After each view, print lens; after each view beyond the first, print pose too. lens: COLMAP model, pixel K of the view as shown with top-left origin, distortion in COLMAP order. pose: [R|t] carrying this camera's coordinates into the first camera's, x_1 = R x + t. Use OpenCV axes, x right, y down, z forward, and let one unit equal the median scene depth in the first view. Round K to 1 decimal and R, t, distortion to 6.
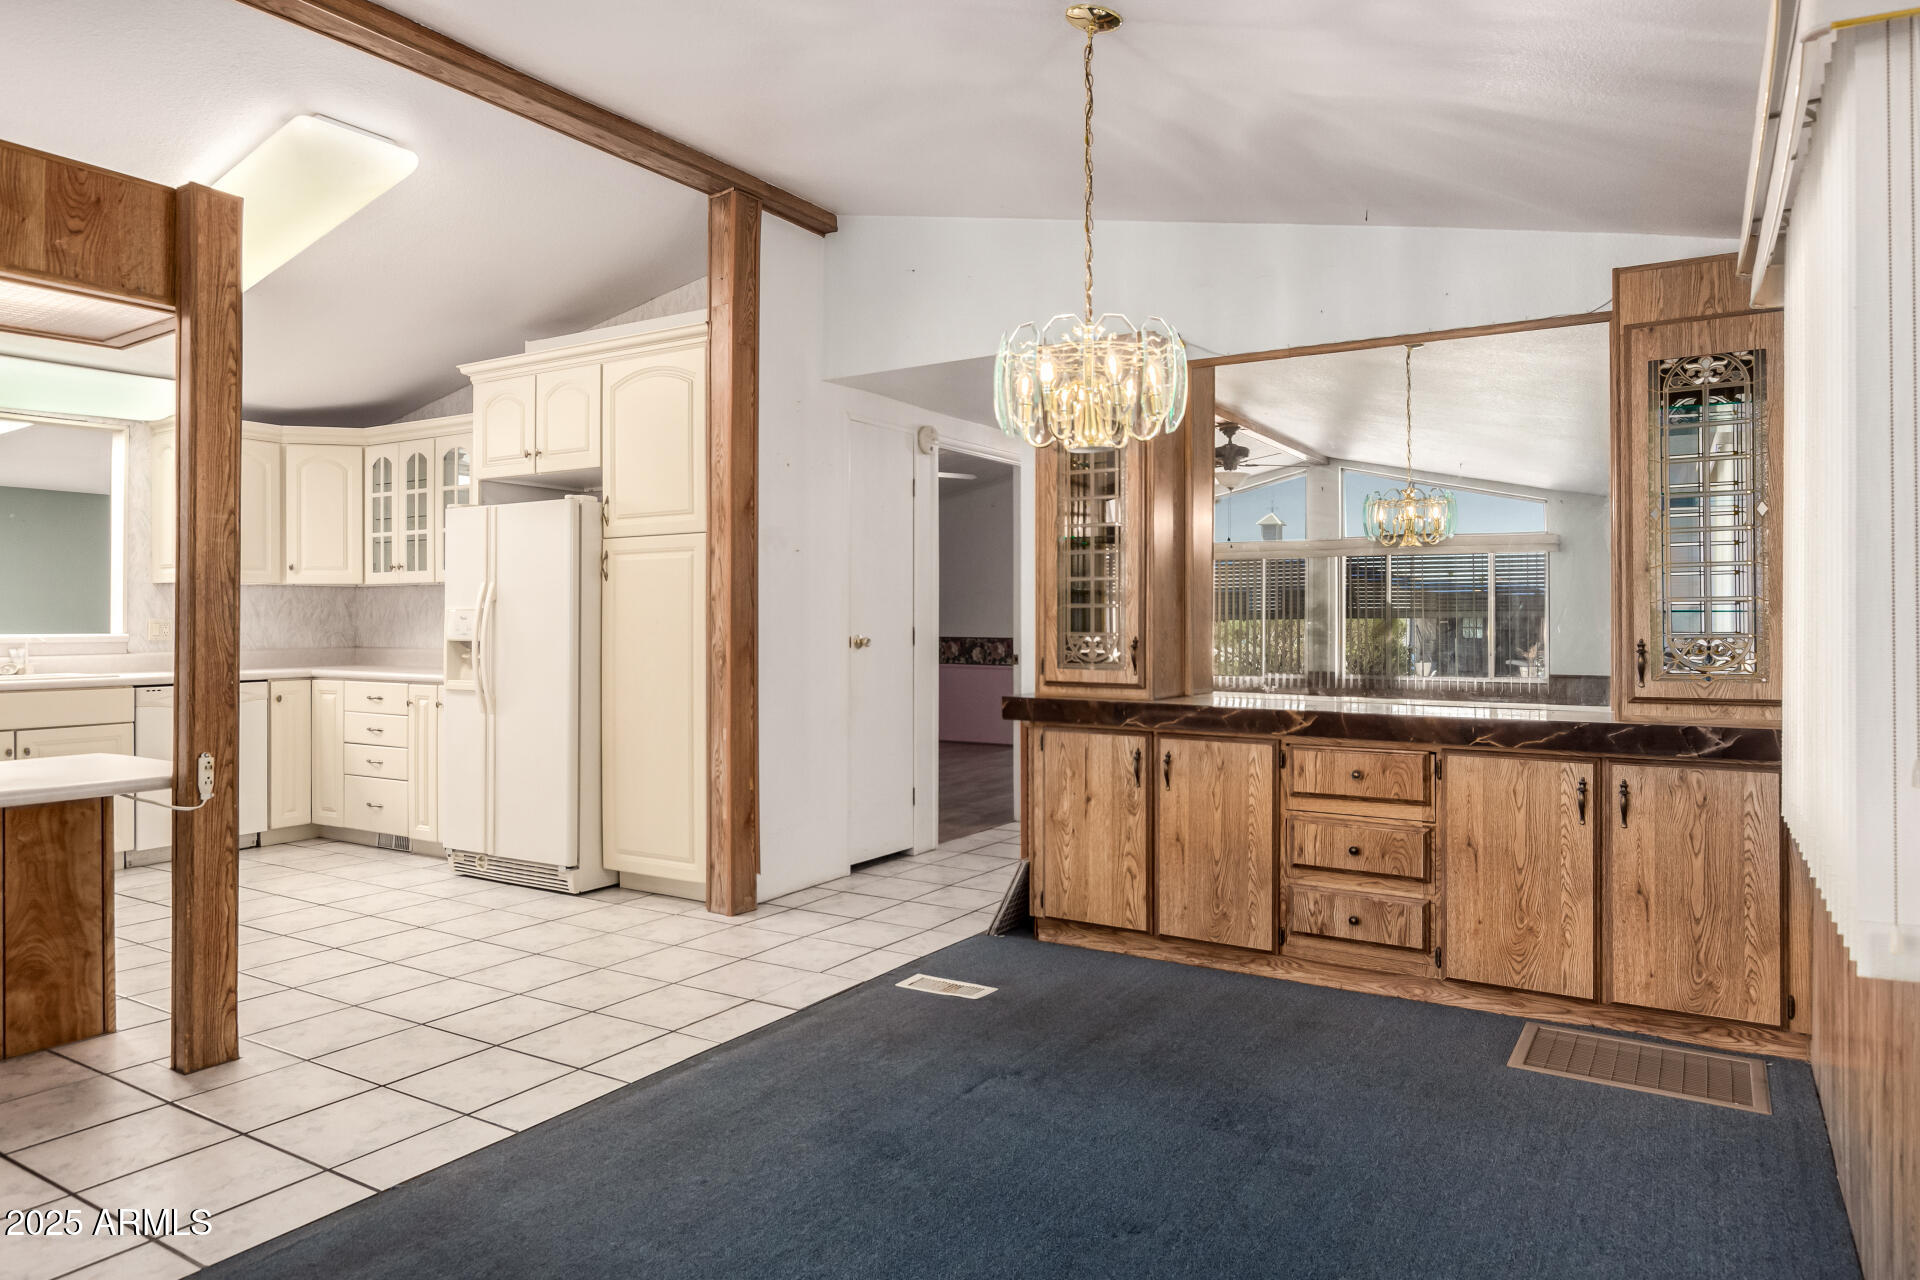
lens RADIAL K [[1177.7, 0, 987.9], [0, 1177.7, 611.2], [0, 0, 1]] dist [0.003464, -0.000445]
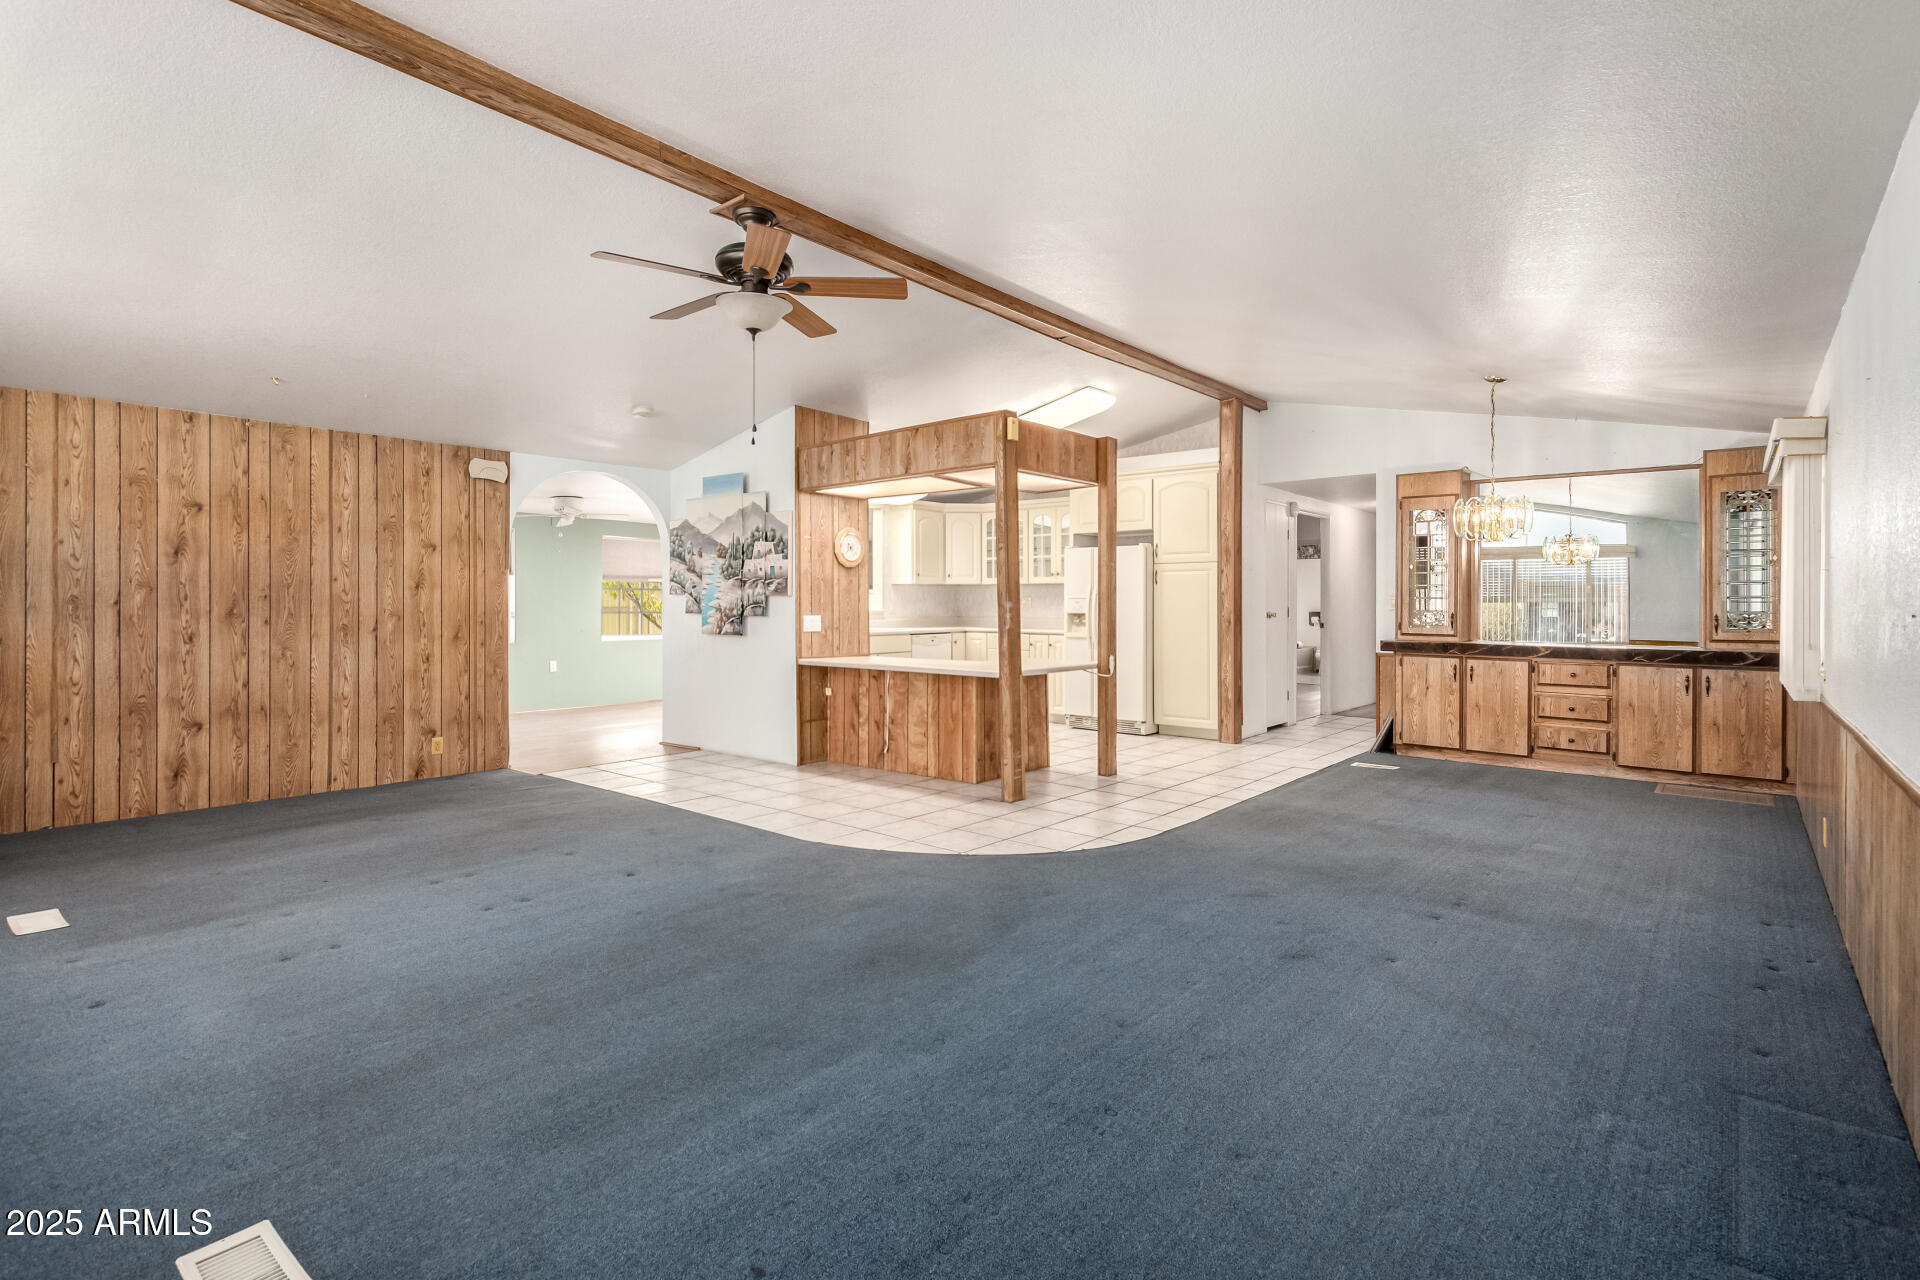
lens RADIAL K [[904.8, 0, 991.0], [0, 904.8, 601.2], [0, 0, 1]] dist [0.000313, -0.002491]
pose [[0.990128, 0.002667, -0.140140, -0.508543], [-0.001551, 0.999966, 0.008074, -0.011414], [0.140157, -0.007777, 0.990099, -0.799521]]
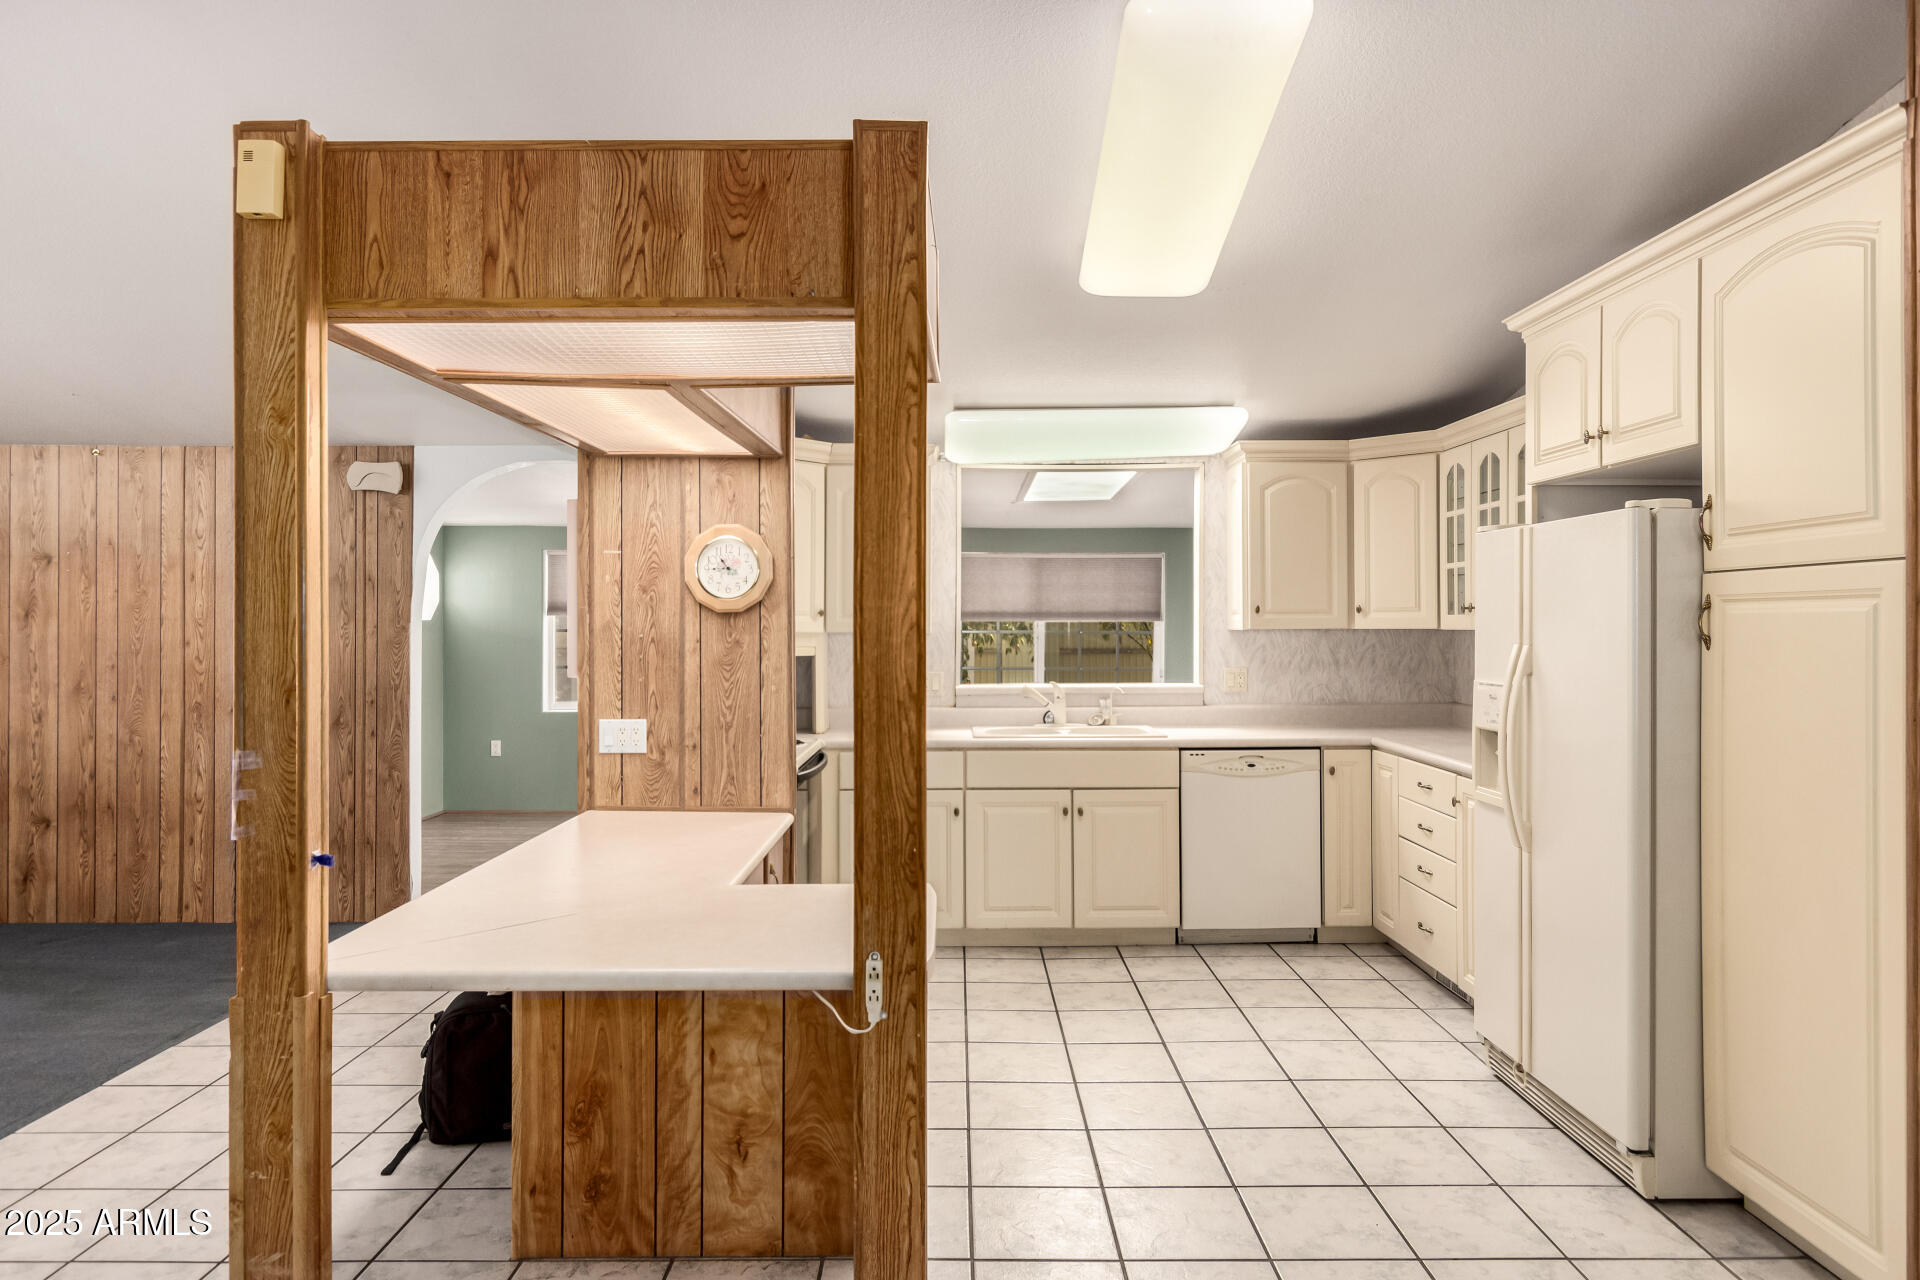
lens RADIAL K [[1177.7, 0, 962.4], [0, 1177.7, 621.8], [0, 0, 1]] dist [0.003464, -0.000445]
pose [[0.518985, 0.000666, -0.854783, -0.043036], [0.008607, 0.999945, 0.006005, -0.058892], [0.854740, -0.010474, 0.518951, 0.543513]]
